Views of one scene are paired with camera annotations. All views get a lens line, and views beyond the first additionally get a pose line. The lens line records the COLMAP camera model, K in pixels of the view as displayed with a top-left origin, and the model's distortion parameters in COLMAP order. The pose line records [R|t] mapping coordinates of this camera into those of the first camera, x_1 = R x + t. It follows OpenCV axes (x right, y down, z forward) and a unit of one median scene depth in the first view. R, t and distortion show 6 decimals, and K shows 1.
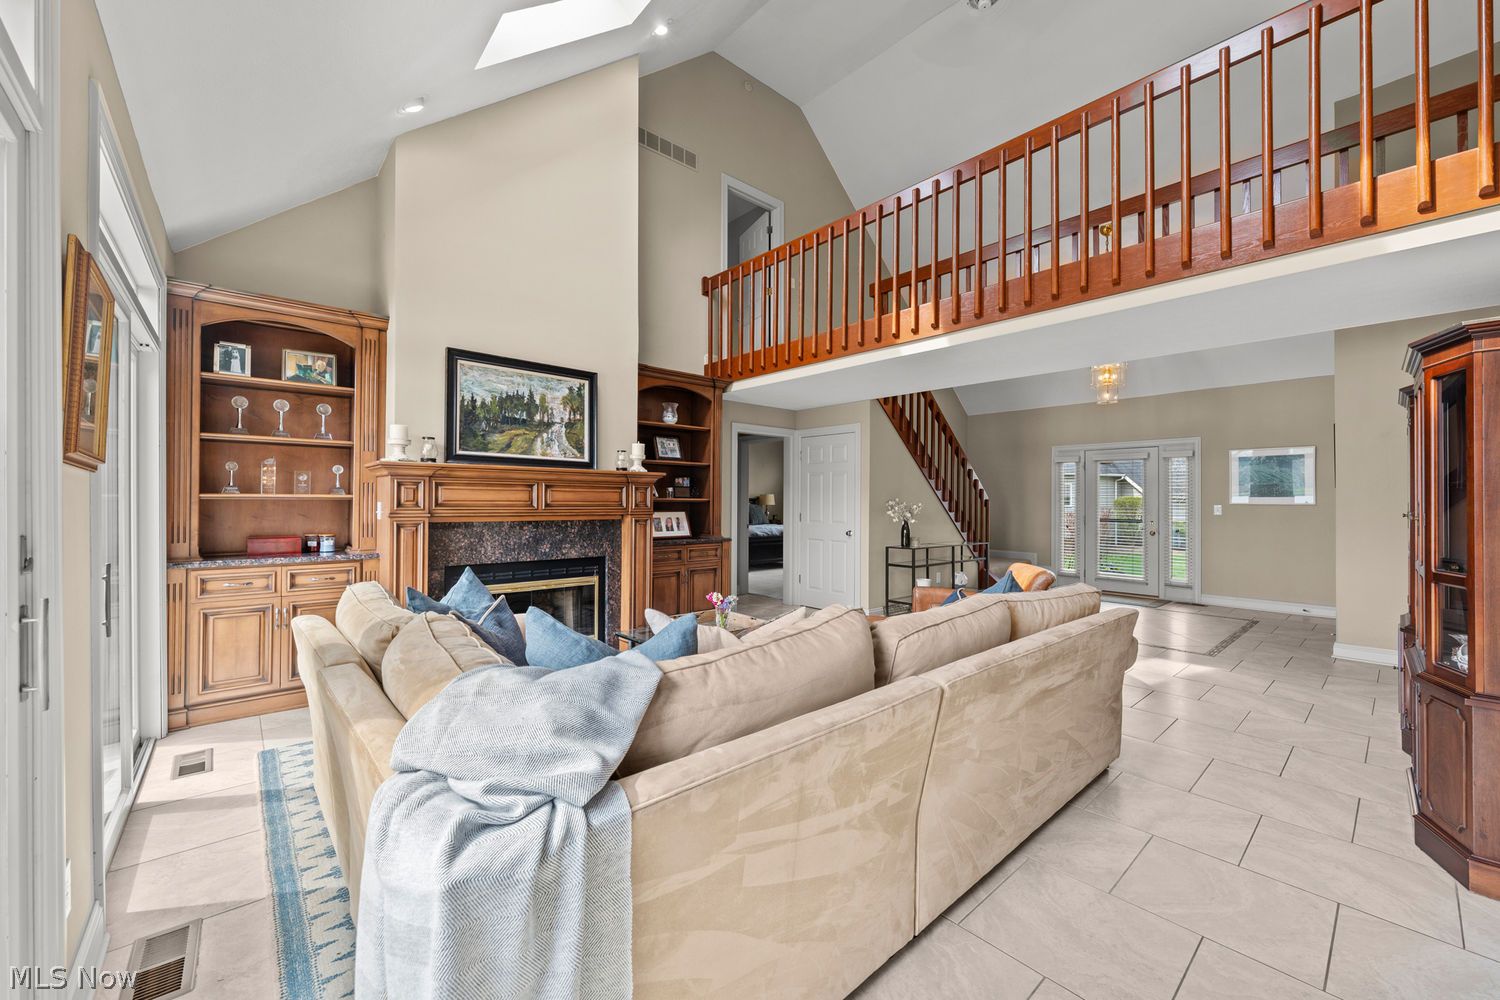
lens RADIAL K [[595.3, 0, 755.3], [0, 595.3, 491.6], [0, 0, 1]] dist [-0.001488, -0.000076]
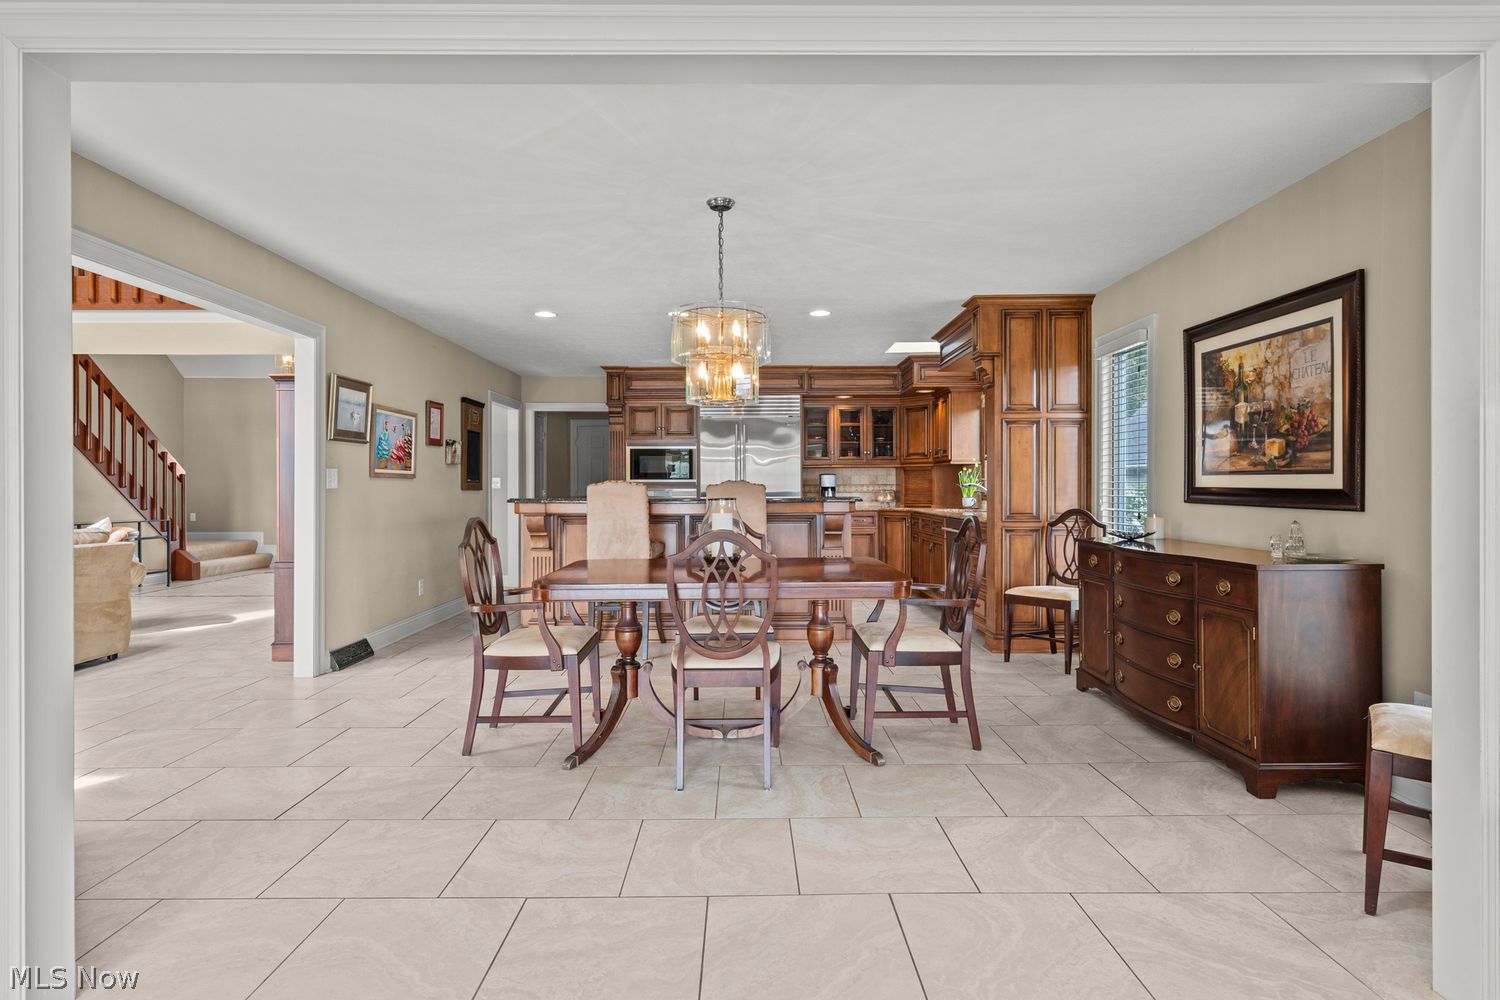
lens RADIAL K [[772.5, 0, 754.5], [0, 772.5, 492.8], [0, 0, 1]] dist [0.005273, -0.000372]
pose [[0.667673, -0.013586, 0.744331, 0.158367], [-0.006648, 0.999685, 0.024210, 0.012730], [-0.744425, -0.021113, 0.667372, -0.806587]]
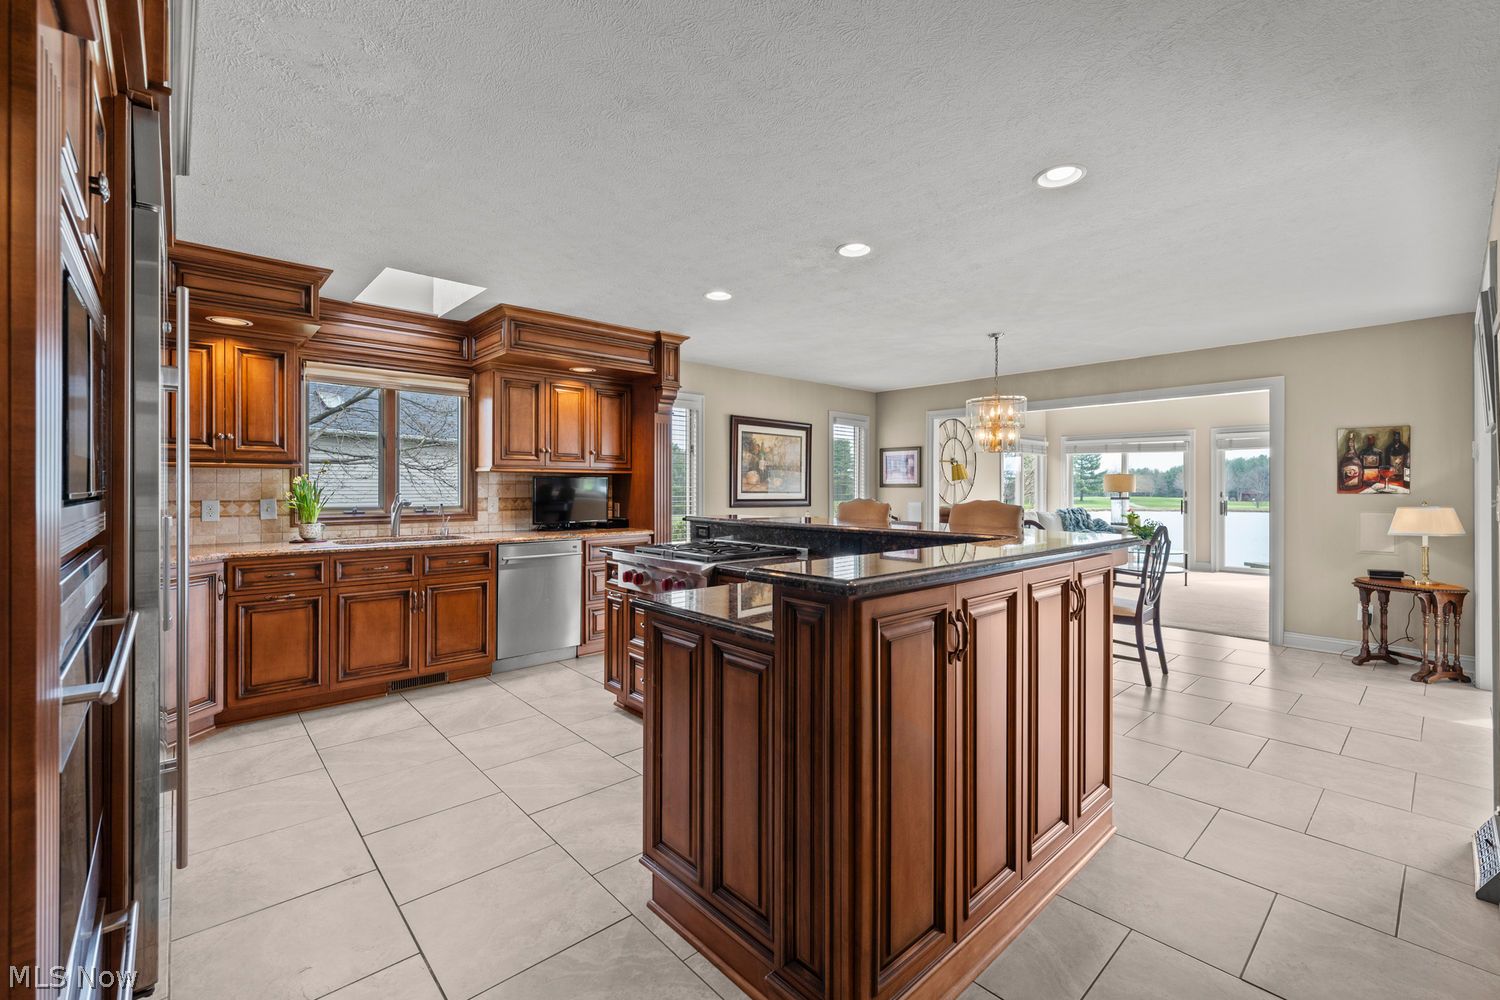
lens RADIAL K [[632.9, 0, 757.0], [0, 632.9, 489.6], [0, 0, 1]] dist [0.004125, -0.001047]
pose [[-0.999976, -0.006784, 0.001277, 1.114771], [-0.006803, 0.999864, -0.015006, 0.023877], [-0.001175, -0.015015, -0.999887, 0.808386]]
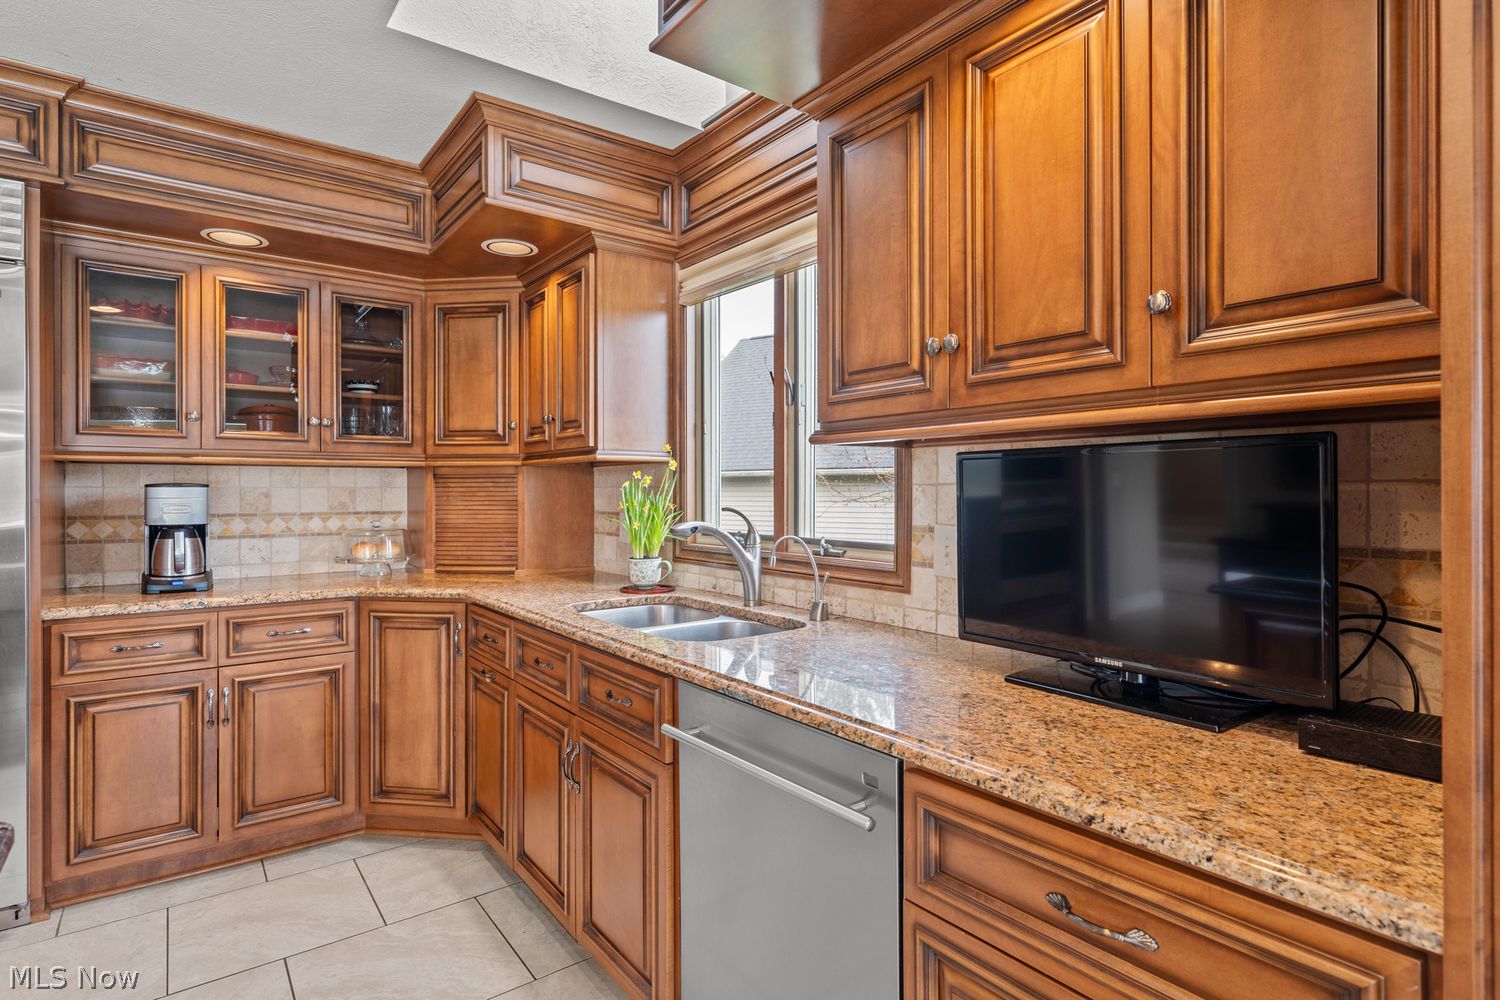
lens RADIAL K [[772.5, 0, 755.0], [0, 772.5, 491.0], [0, 0, 1]] dist [0.005273, -0.000372]
pose [[0.096374, -0.003781, 0.995338, 1.143479], [-0.018649, 0.999810, 0.005604, 0.005266], [-0.995170, -0.019102, 0.096286, -0.171246]]
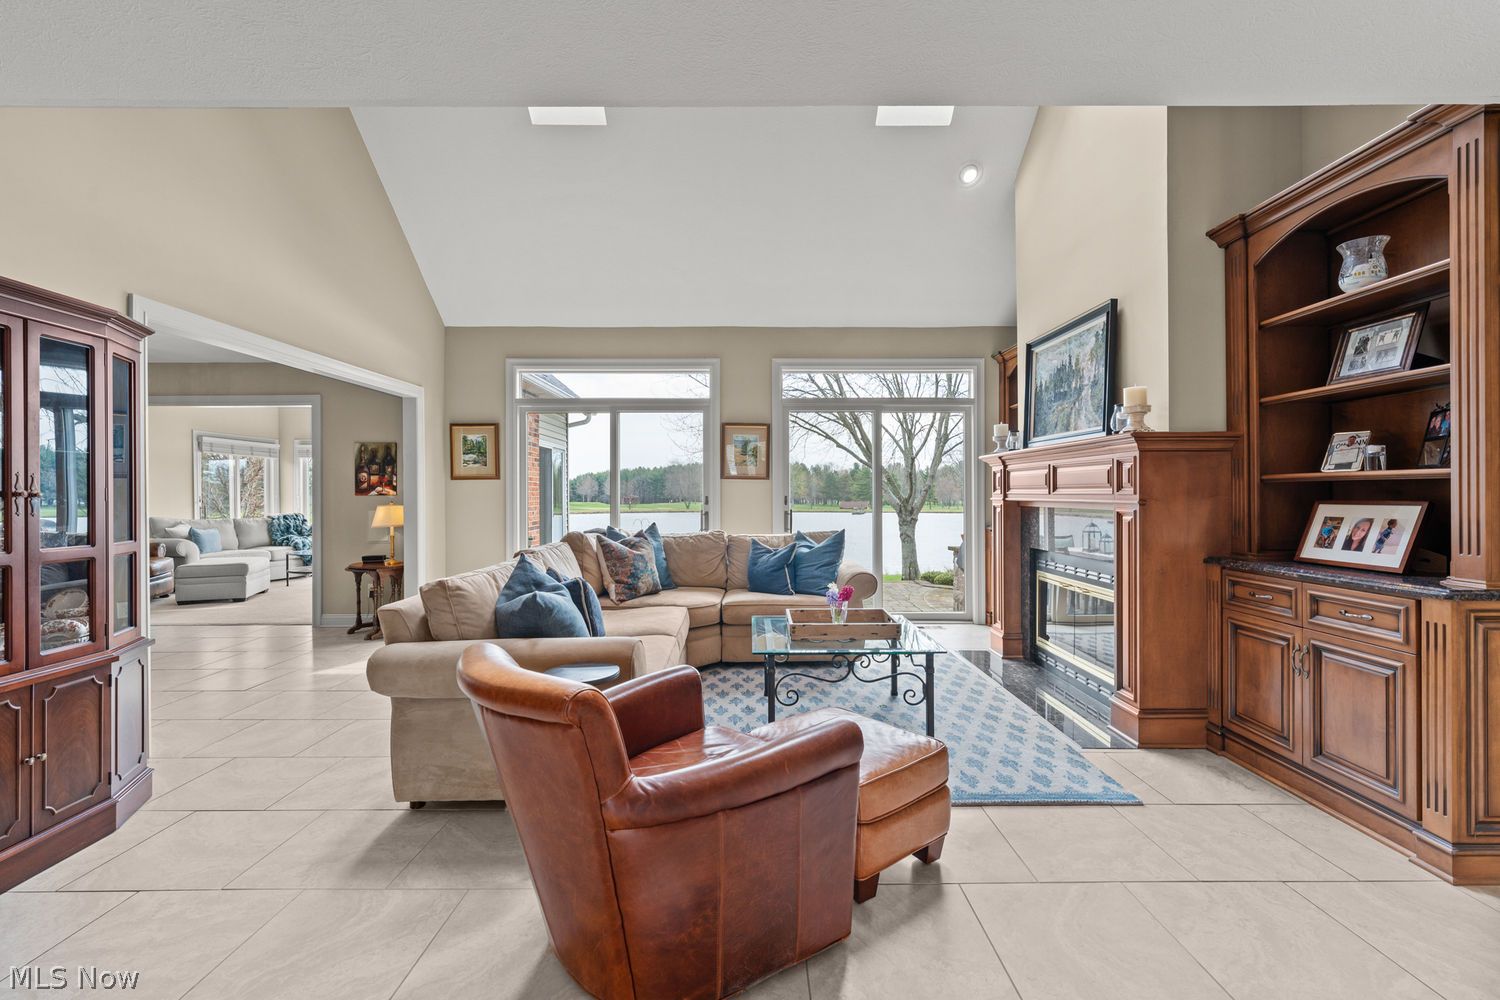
lens RADIAL K [[632.9, 0, 750.6], [0, 632.9, 495.4], [0, 0, 1]] dist [0.004125, -0.001047]
pose [[-0.667261, -0.001465, -0.744822, 0.577347], [0.012700, 0.999830, -0.013344, 0.035006], [0.744716, -0.018364, -0.667129, 1.202839]]
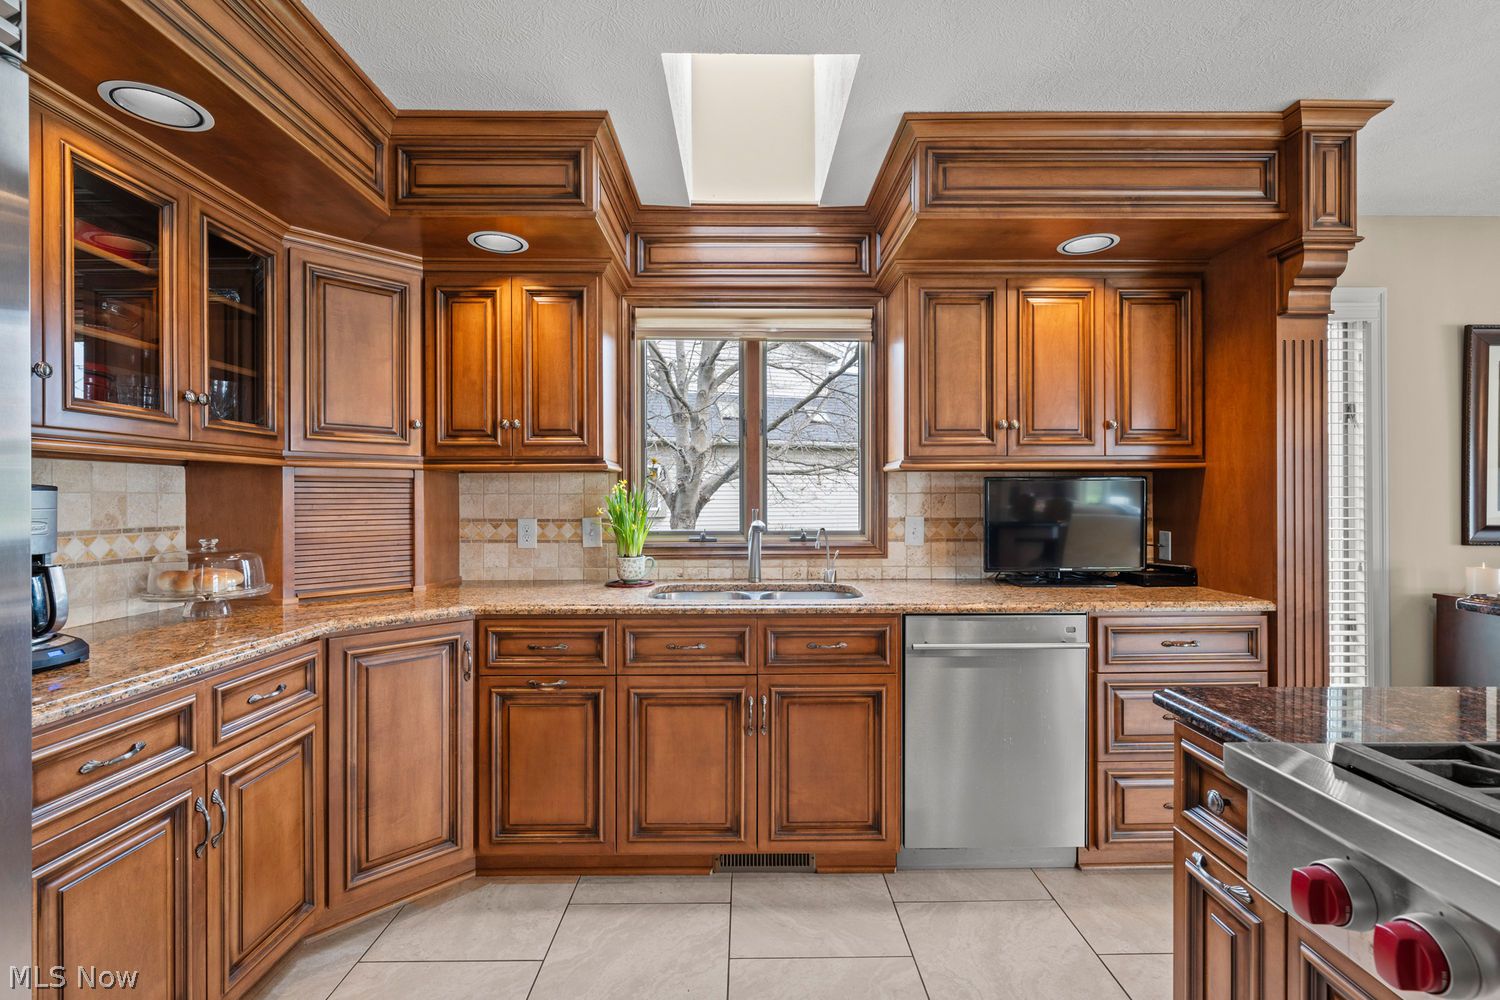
lens RADIAL K [[668.4, 0, 750.5], [0, 668.4, 497.9], [0, 0, 1]] dist [-0.000516, -0.000192]
pose [[-0.744247, -0.001822, 0.667902, 1.253472], [-0.013893, 0.999822, -0.012754, 0.016252], [-0.667760, -0.018771, -0.744140, 0.322561]]
